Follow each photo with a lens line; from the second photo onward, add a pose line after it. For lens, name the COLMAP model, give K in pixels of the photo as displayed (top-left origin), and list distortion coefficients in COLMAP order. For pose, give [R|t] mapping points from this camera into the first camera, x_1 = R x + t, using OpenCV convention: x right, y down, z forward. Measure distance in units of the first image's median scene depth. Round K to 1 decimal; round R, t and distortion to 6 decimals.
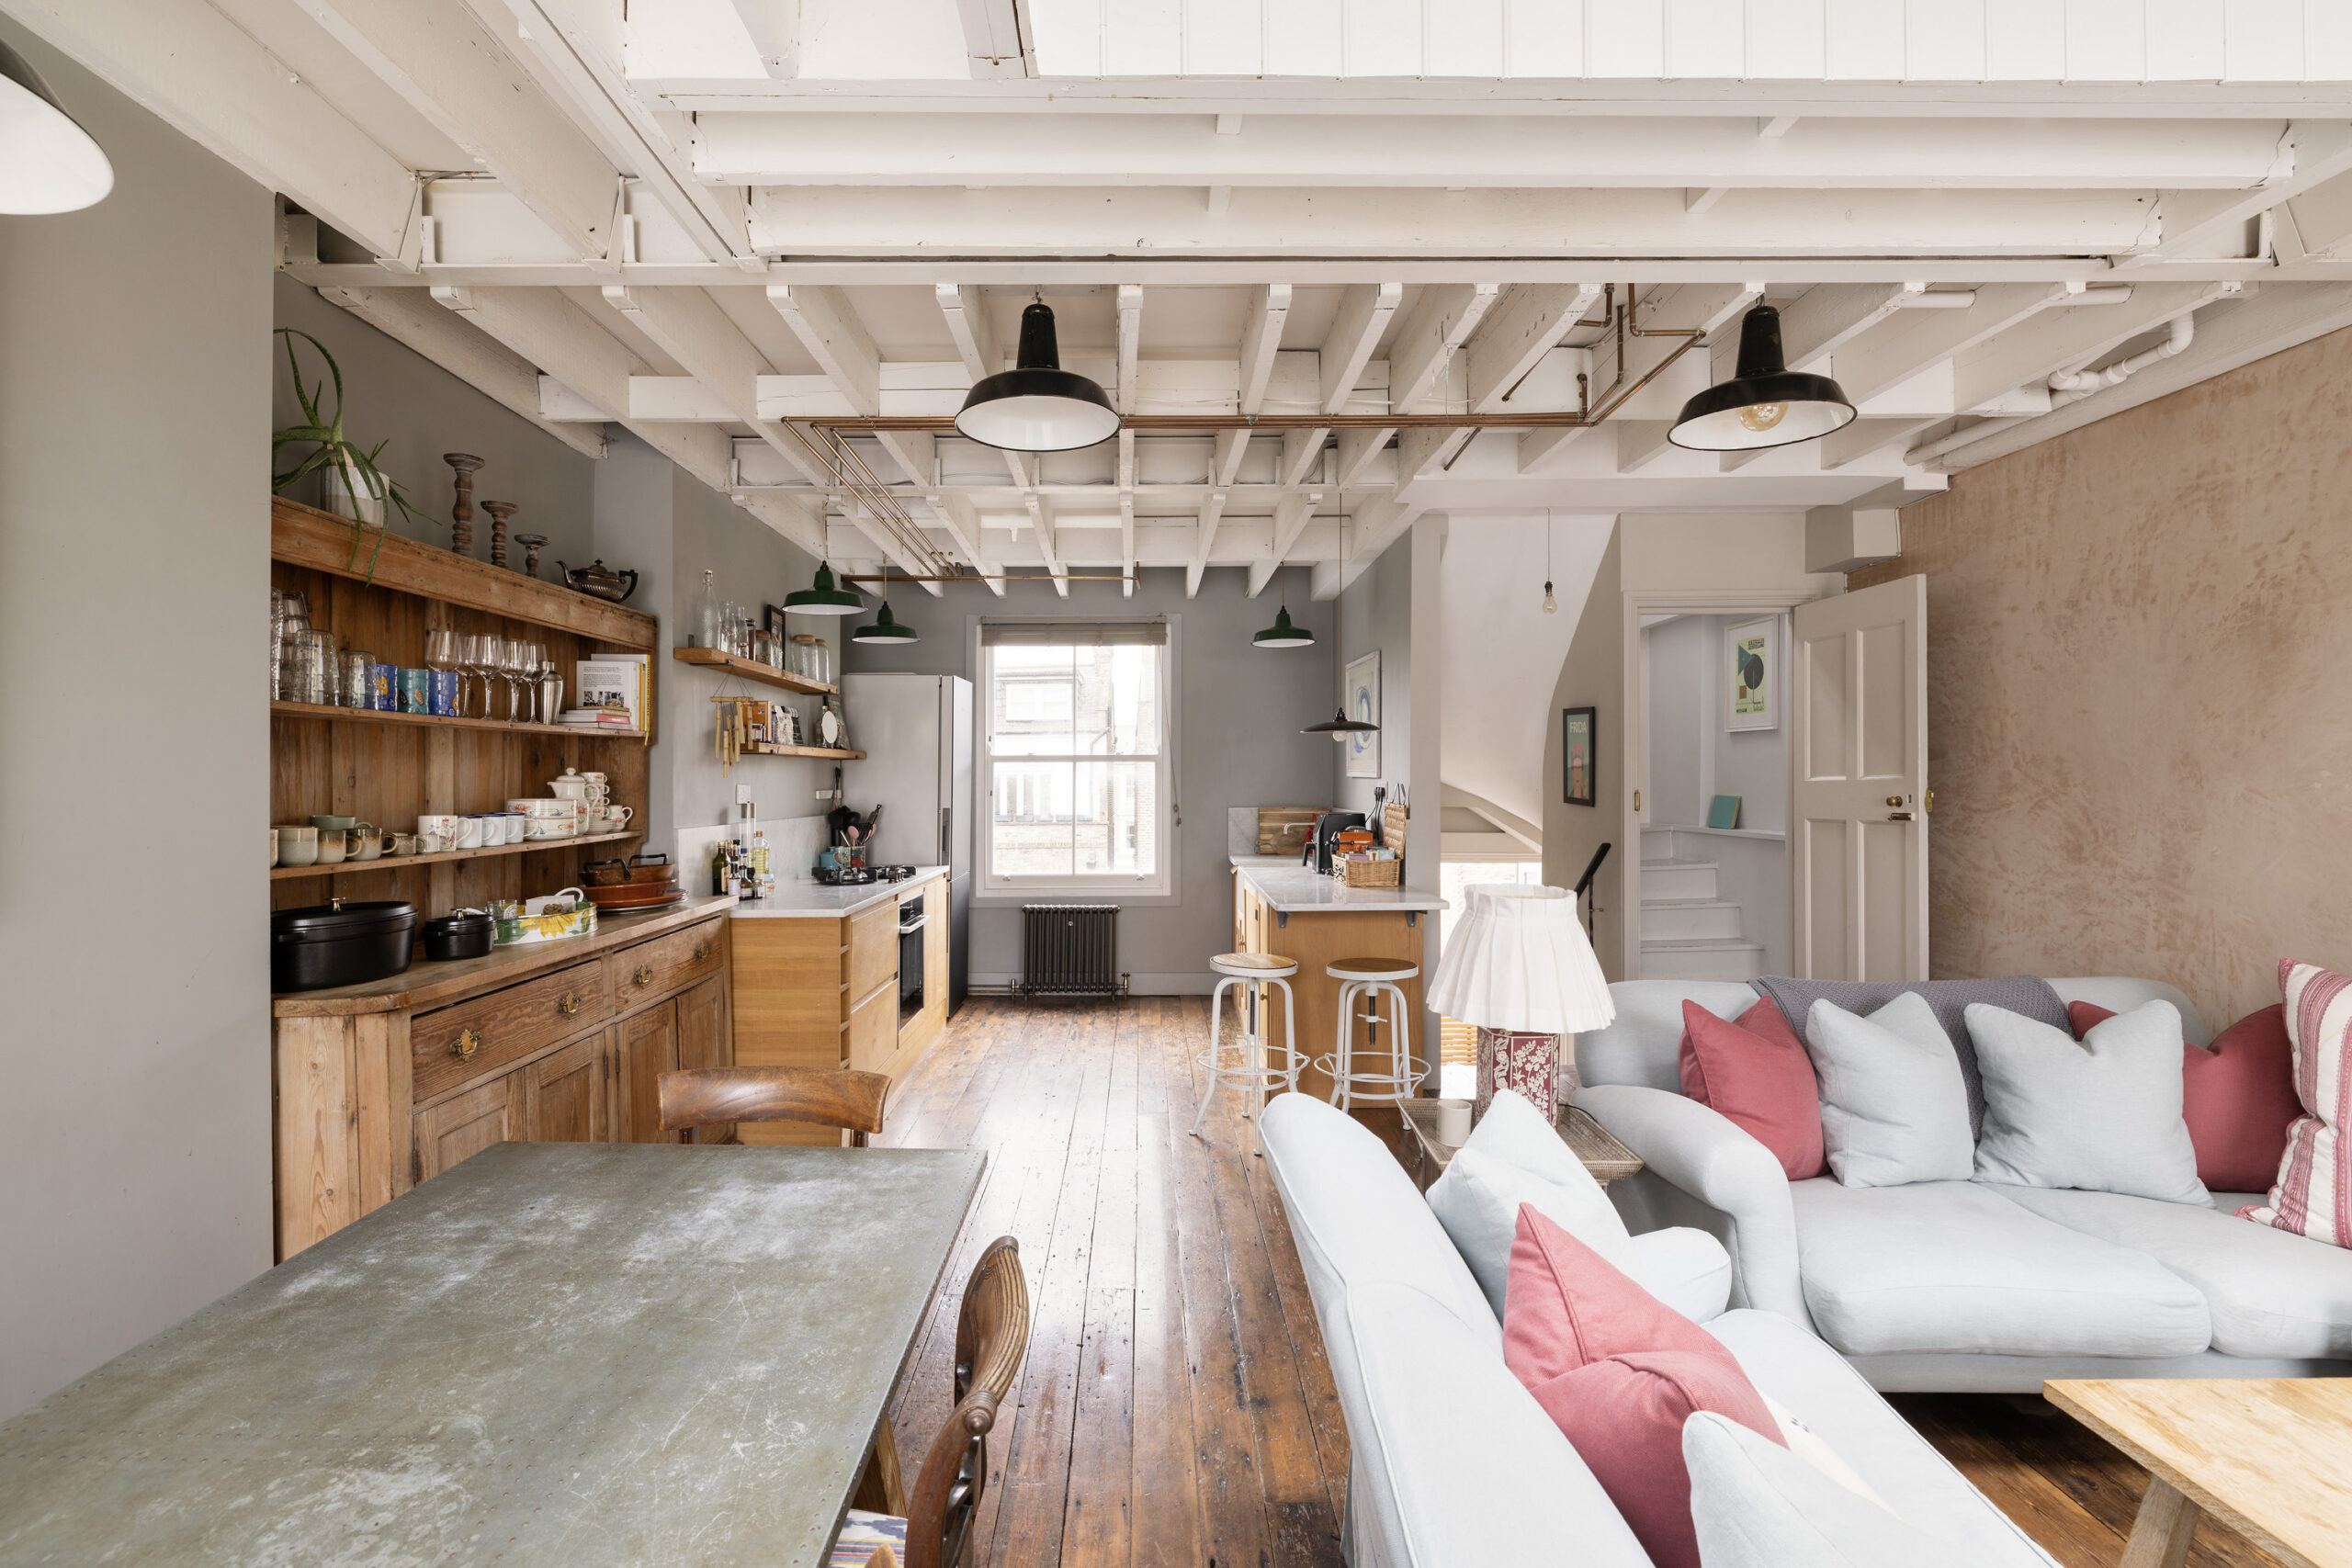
lens RADIAL K [[1080.2, 0, 1176.0], [0, 1080.2, 784.0], [0, 0, 1]] dist [-0.000757, -0.000034]
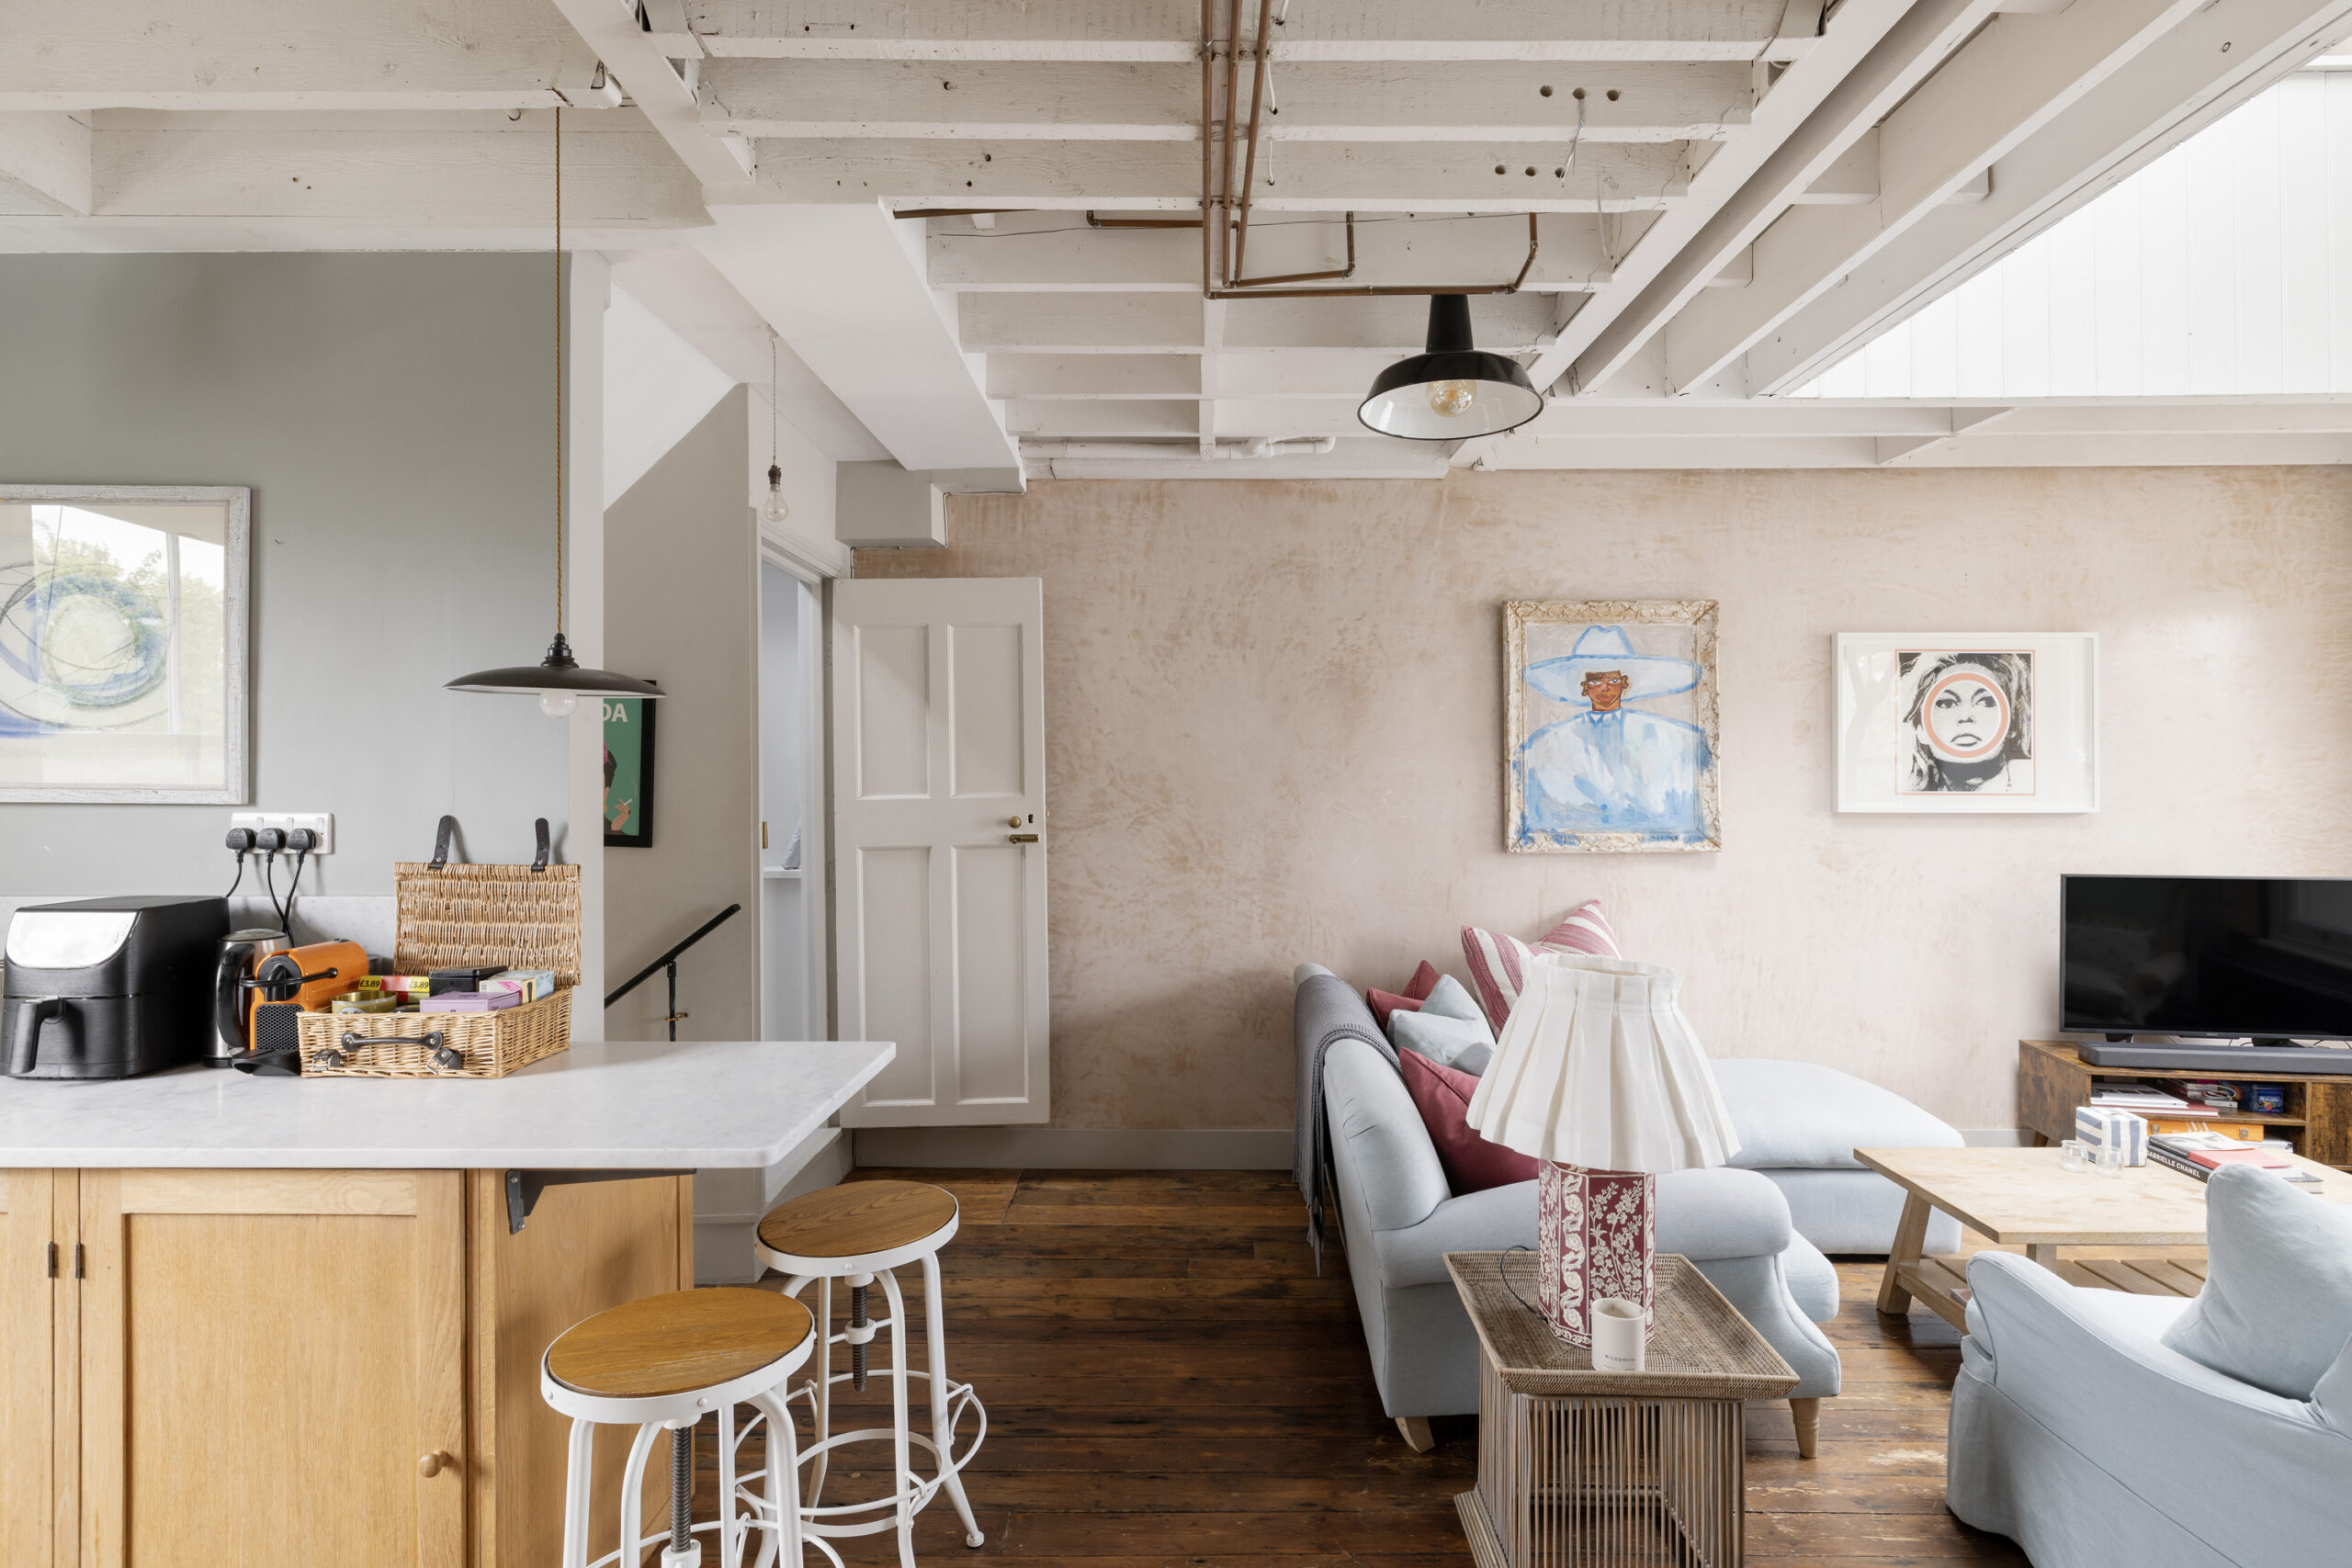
lens RADIAL K [[1130.7, 0, 1169.2], [0, 1130.7, 774.9], [0, 0, 1]] dist [-0.003635, 0.000130]
pose [[0.027716, 0.006419, 0.999595, -0.323250], [0.006569, 0.999957, -0.006603, -0.019093], [-0.999594, 0.006749, 0.027673, 0.986440]]
